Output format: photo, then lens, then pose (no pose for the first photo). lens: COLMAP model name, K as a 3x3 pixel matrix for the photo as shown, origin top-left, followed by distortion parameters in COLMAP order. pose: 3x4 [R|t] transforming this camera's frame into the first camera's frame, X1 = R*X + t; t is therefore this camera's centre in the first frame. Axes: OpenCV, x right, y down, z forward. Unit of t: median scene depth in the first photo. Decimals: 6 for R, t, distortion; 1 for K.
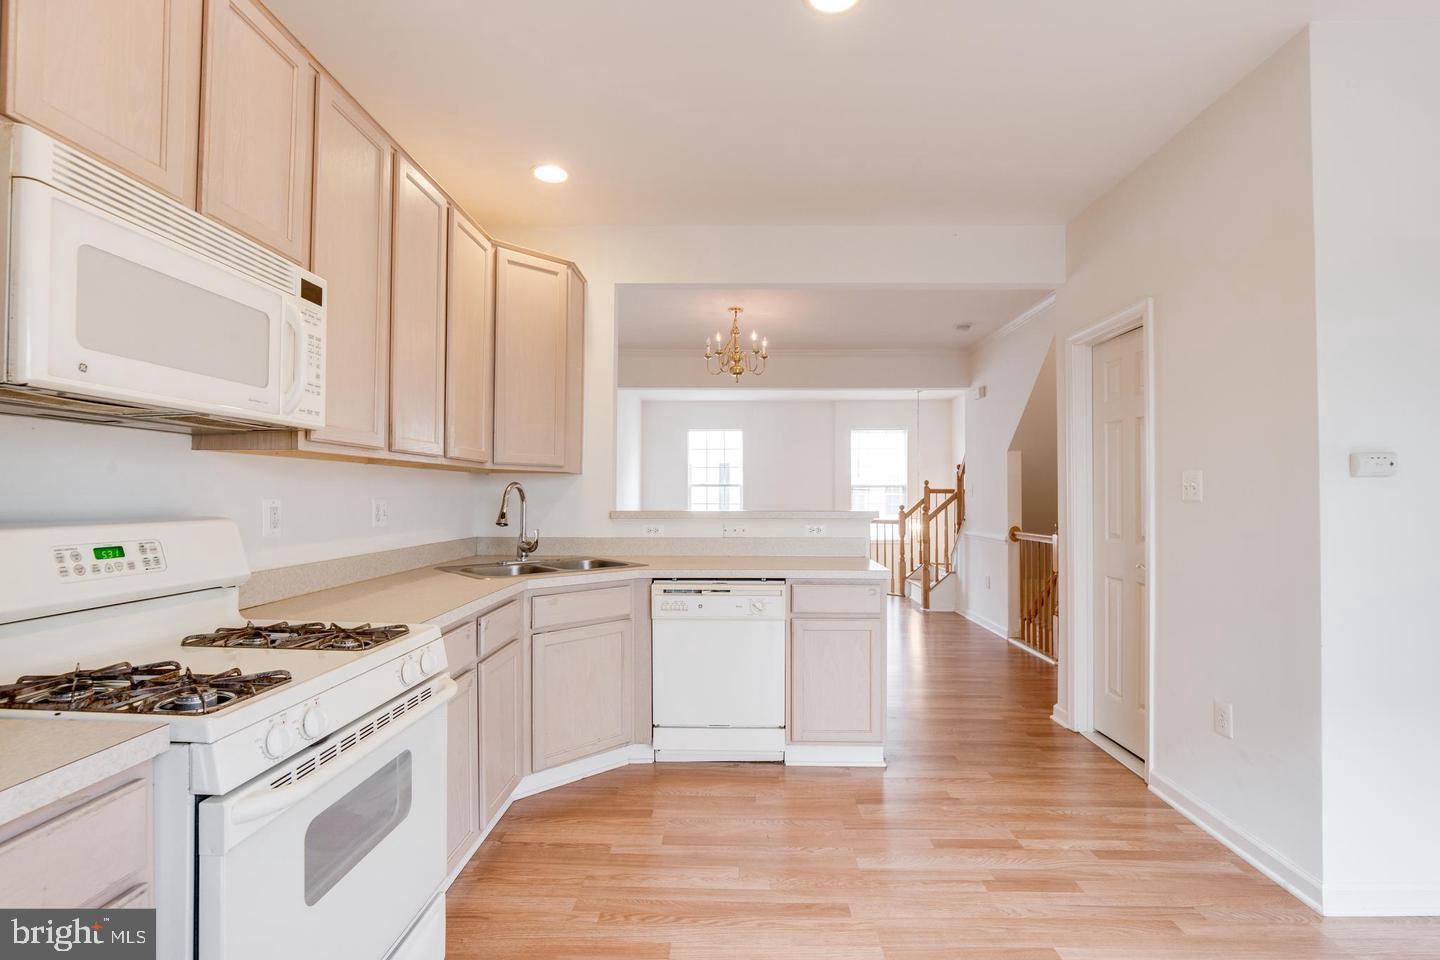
lens RADIAL K [[658.5, 0, 727.1], [0, 658.5, 481.8], [0, 0, 1]] dist [-0.021138, 0.005354]
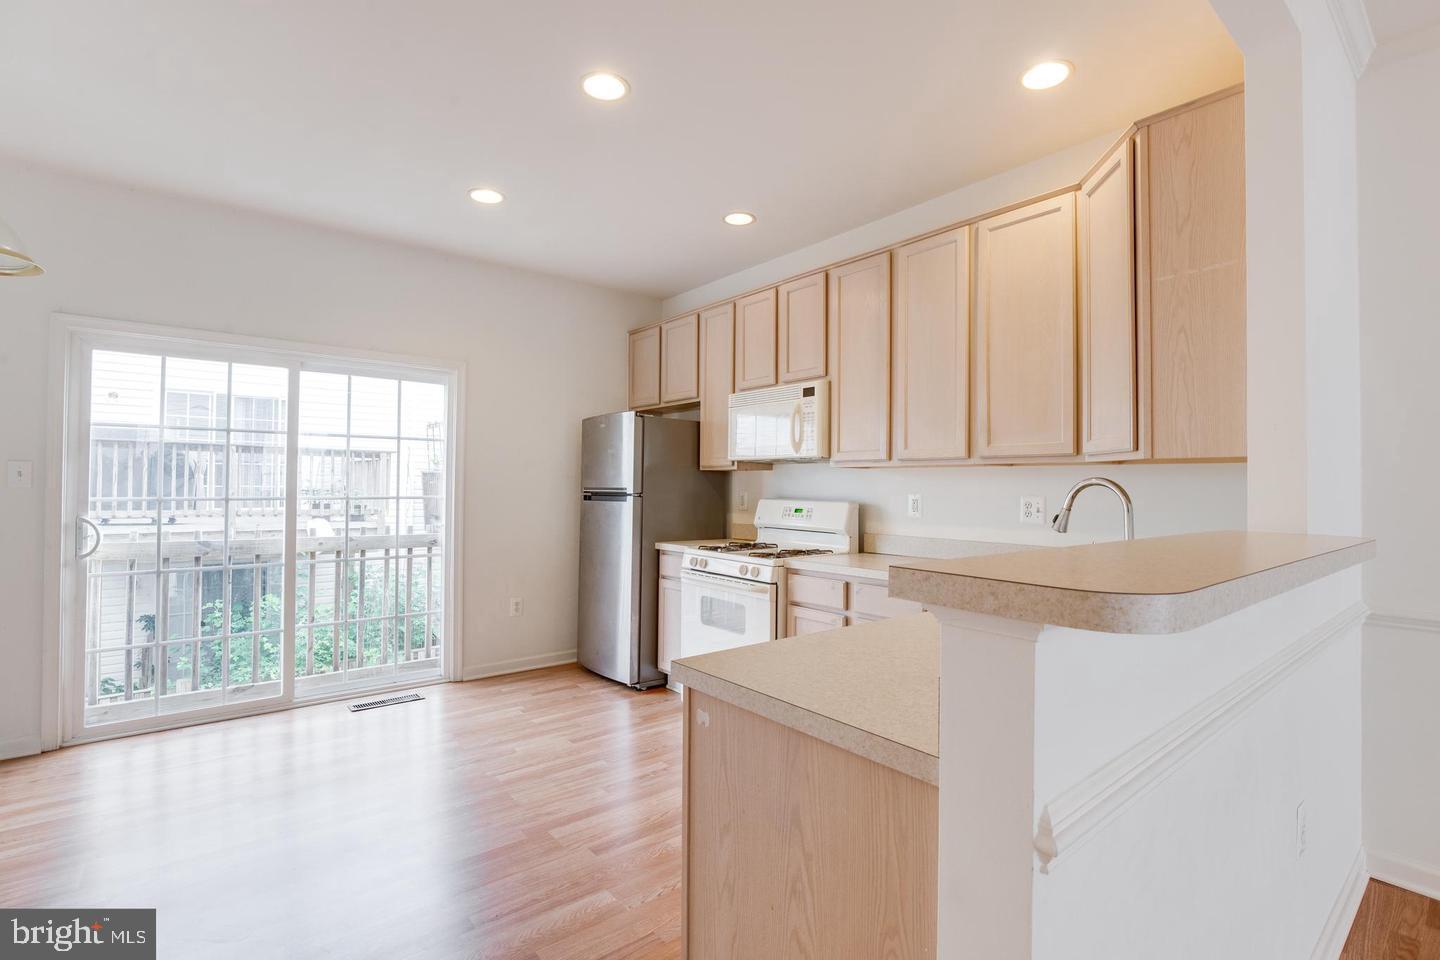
lens RADIAL K [[658.5, 0, 727.1], [0, 658.5, 481.8], [0, 0, 1]] dist [-0.021138, 0.005354]
pose [[-0.764996, -0.014219, -0.643879, 0.492380], [0.002431, 0.999685, -0.024964, 0.024585], [0.644031, -0.020663, -0.764720, 1.332094]]
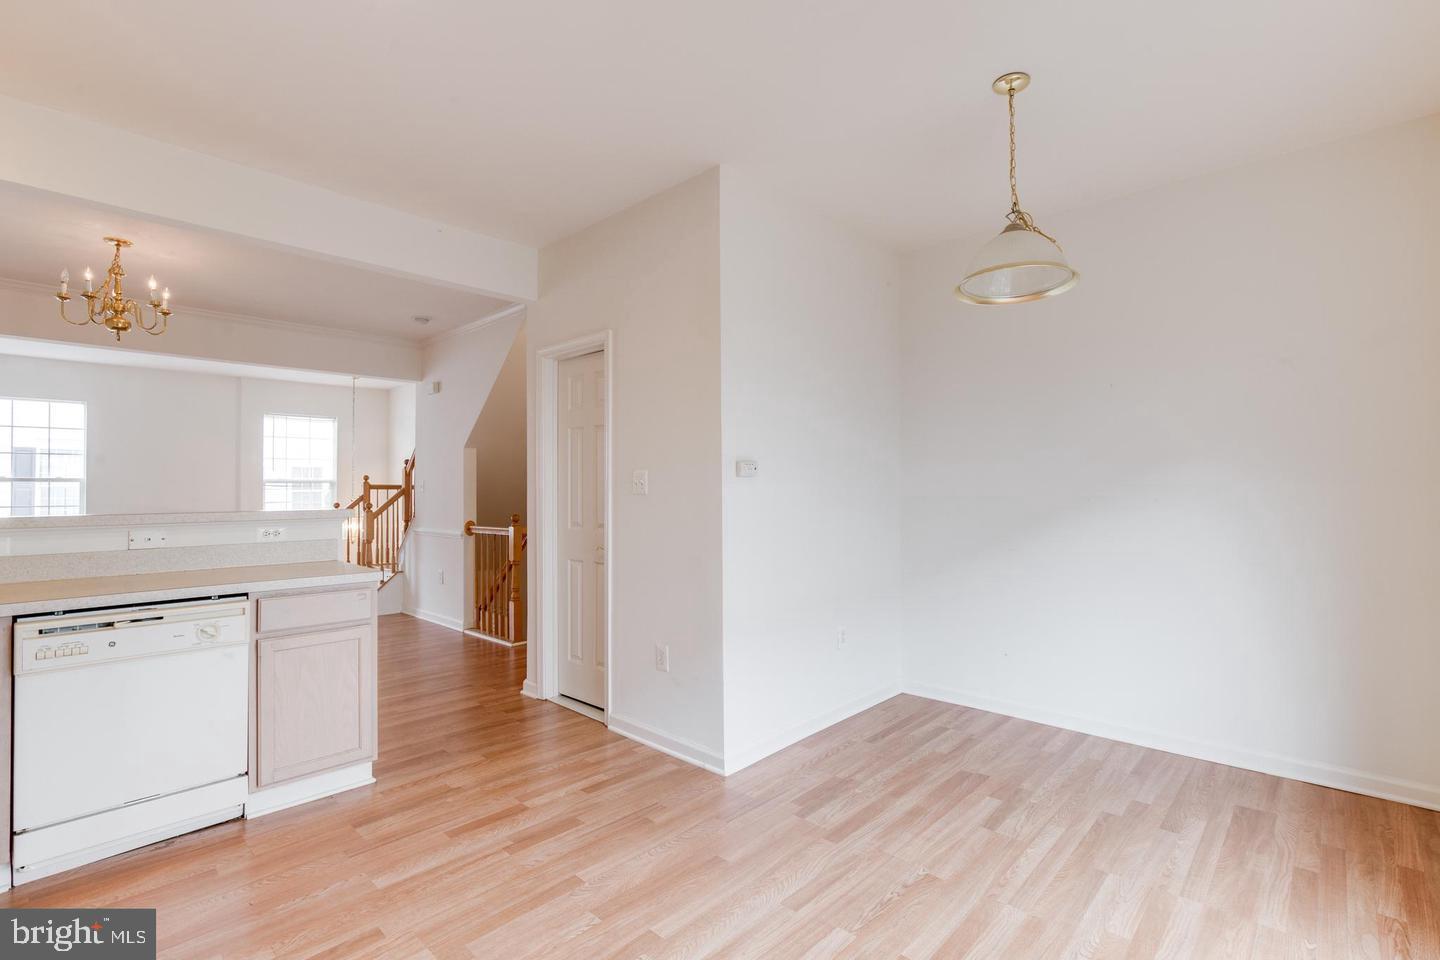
lens RADIAL K [[660.4, 0, 734.2], [0, 660.4, 475.5], [0, 0, 1]] dist [-0.023495, 0.005556]
pose [[0.664464, 0.010040, 0.747252, -0.118746], [-0.007796, 0.999948, -0.006503, -0.000176], [-0.747279, -0.001505, 0.664508, -0.001528]]
